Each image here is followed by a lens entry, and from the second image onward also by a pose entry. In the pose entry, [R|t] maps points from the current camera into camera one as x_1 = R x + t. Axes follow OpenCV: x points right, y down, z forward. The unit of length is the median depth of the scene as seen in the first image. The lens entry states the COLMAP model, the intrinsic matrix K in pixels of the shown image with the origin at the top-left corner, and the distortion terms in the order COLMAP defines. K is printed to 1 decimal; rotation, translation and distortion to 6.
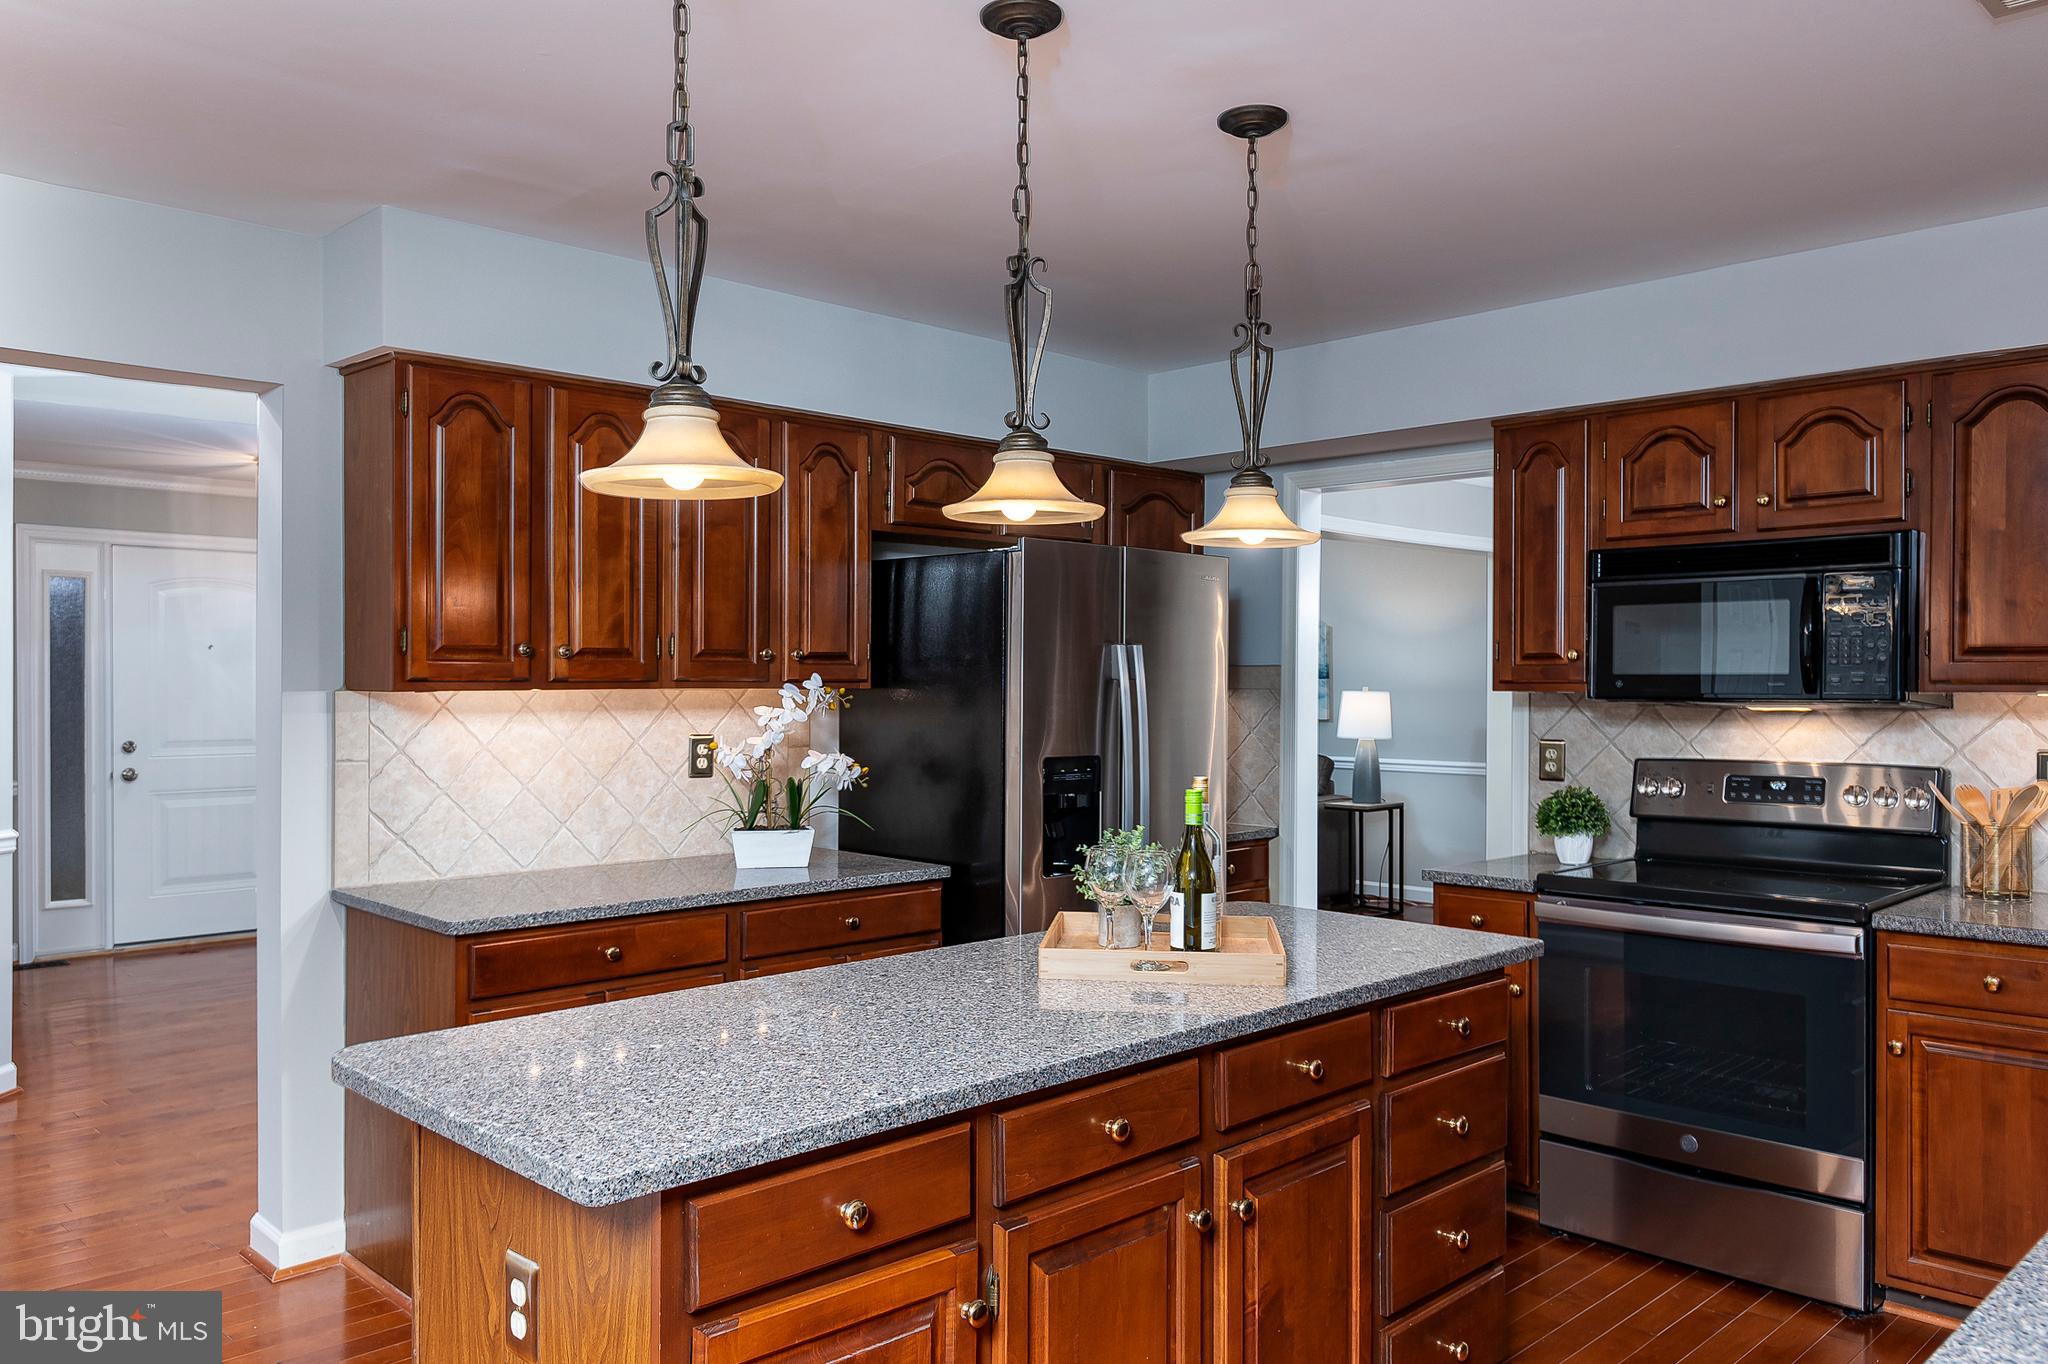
lens RADIAL K [[1518.3, 0, 1024.0], [0, 1518.3, 682.0], [0, 0, 1]] dist [-0.002729, -0.000478]
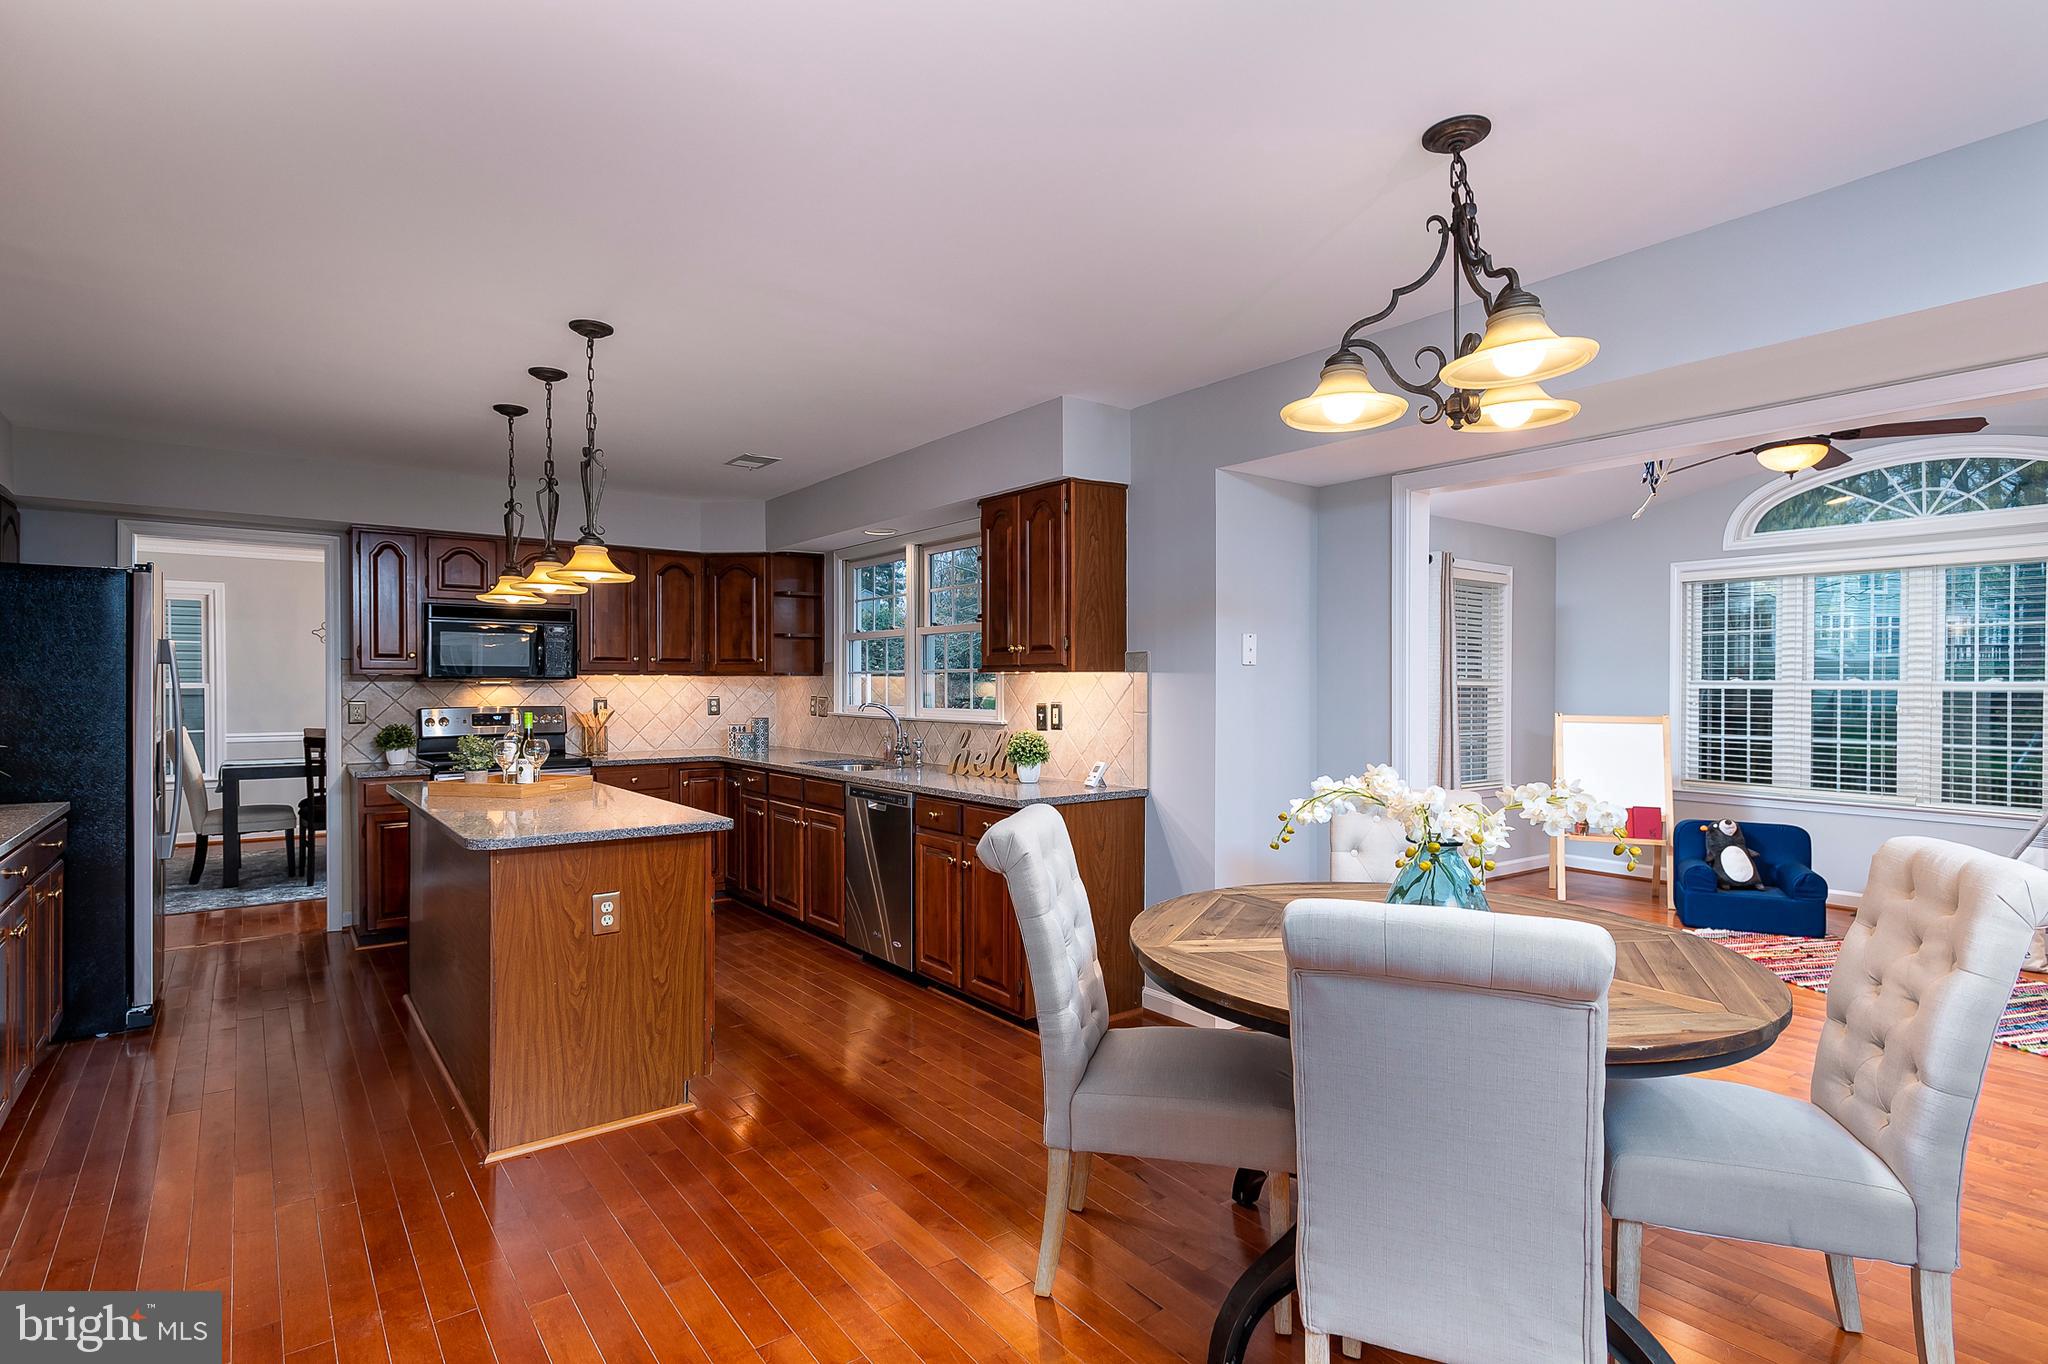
lens RADIAL K [[1031.7, 0, 1015.4], [0, 1031.7, 688.6], [0, 0, 1]] dist [0.039749, -0.021321]
pose [[0.138512, -0.005713, 0.990344, -0.884921], [-0.001243, 0.999982, 0.005942, 0.016934], [-0.990360, -0.002055, 0.138503, 0.051019]]
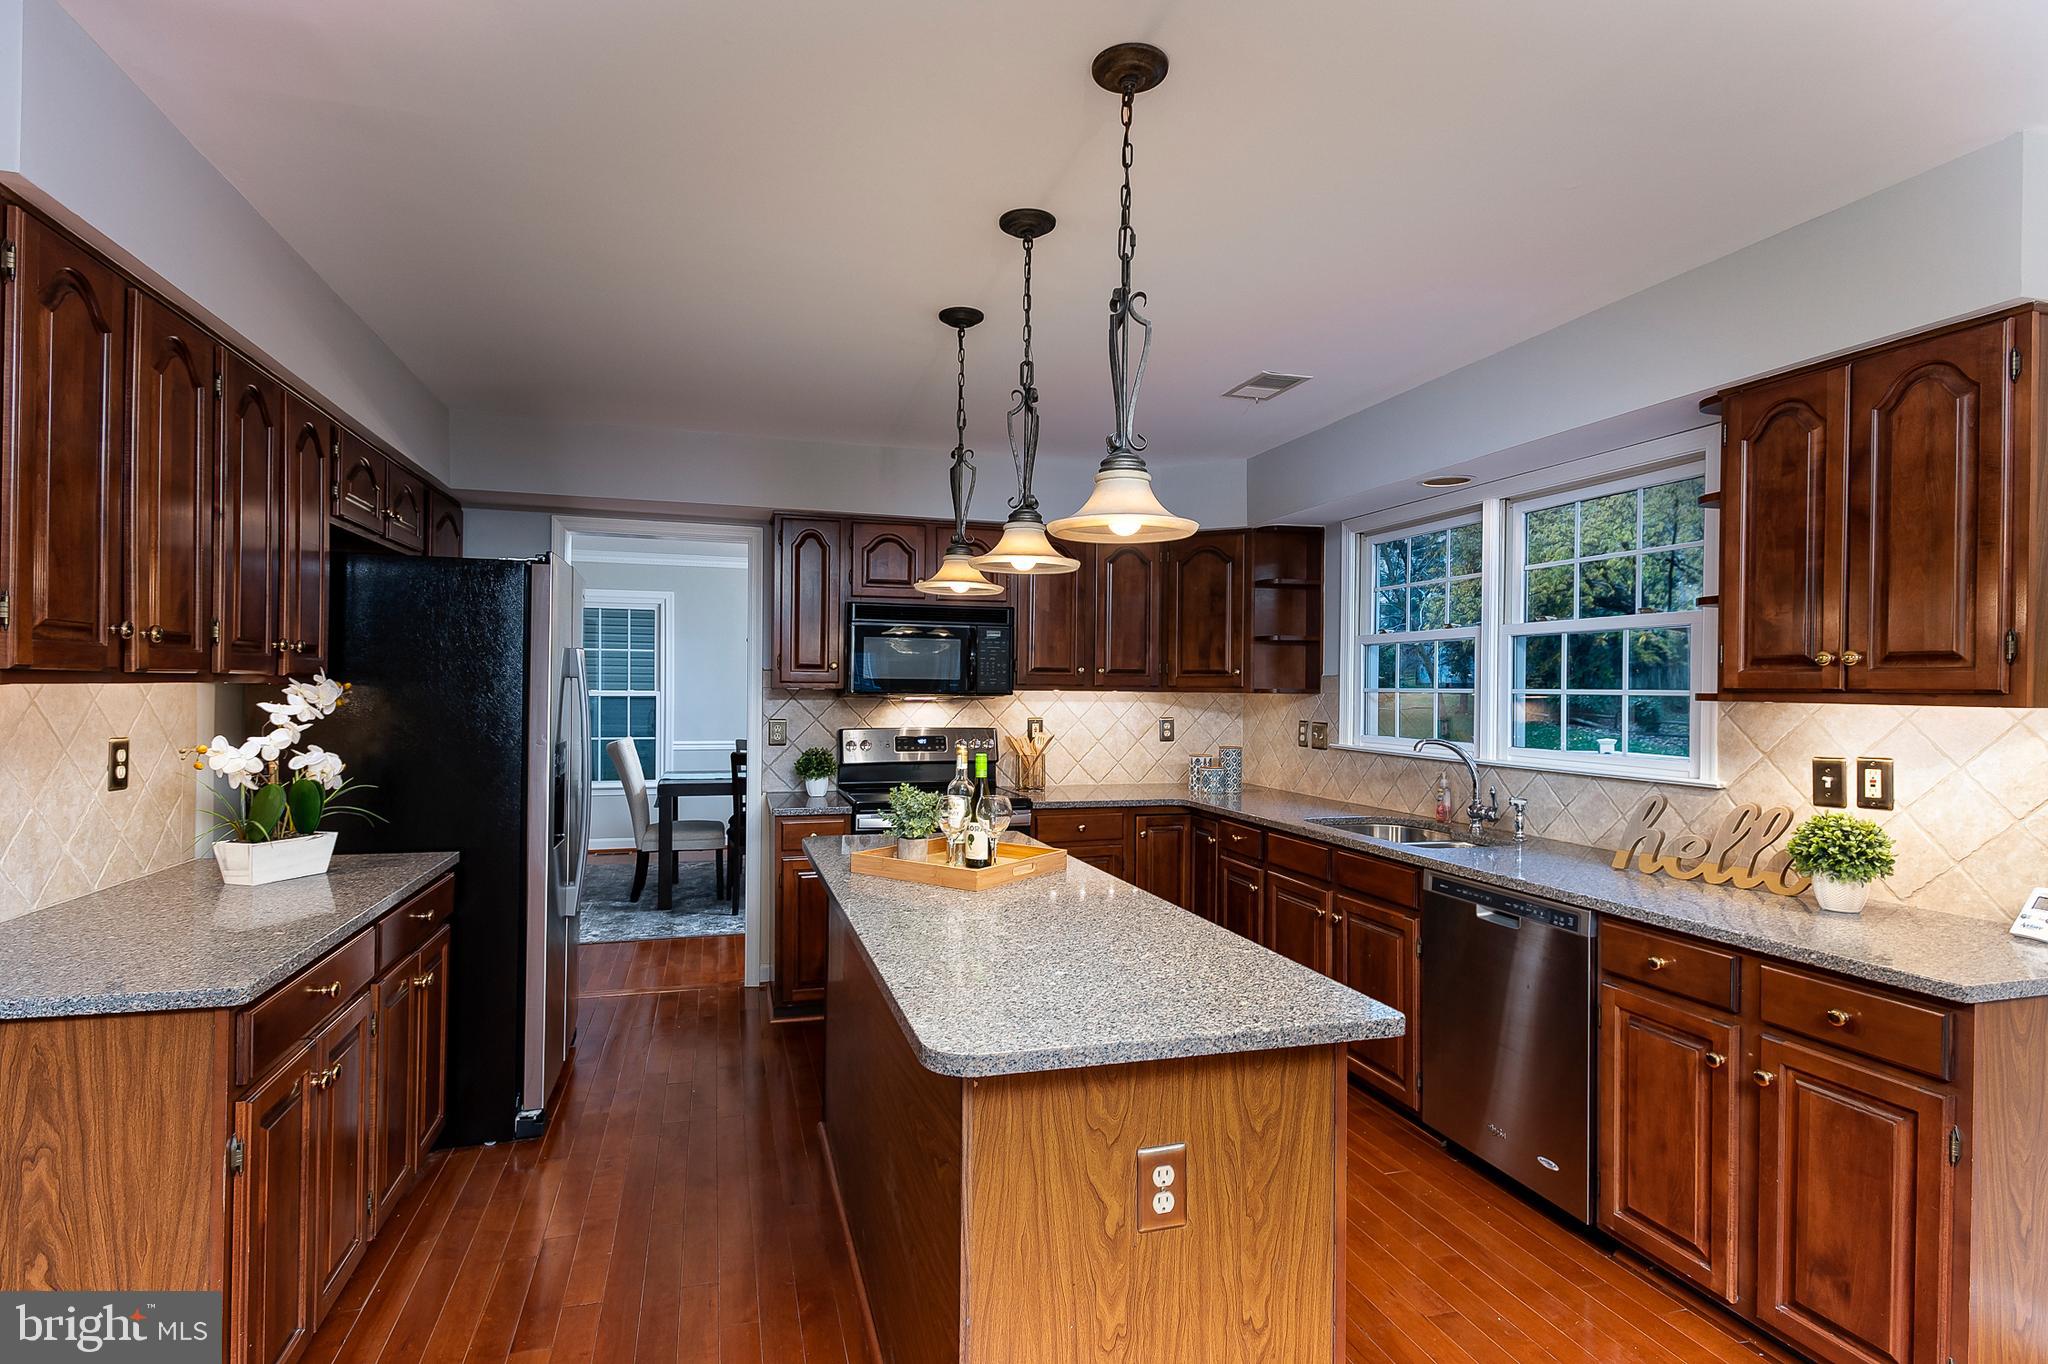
lens RADIAL K [[1031.7, 0, 1015.4], [0, 1031.7, 688.6], [0, 0, 1]] dist [0.039749, -0.021321]
pose [[0.469678, 0.002792, 0.882834, -0.528889], [-0.010990, 0.999936, 0.002684, 0.001471], [-0.882770, -0.010963, 0.469678, 0.329705]]
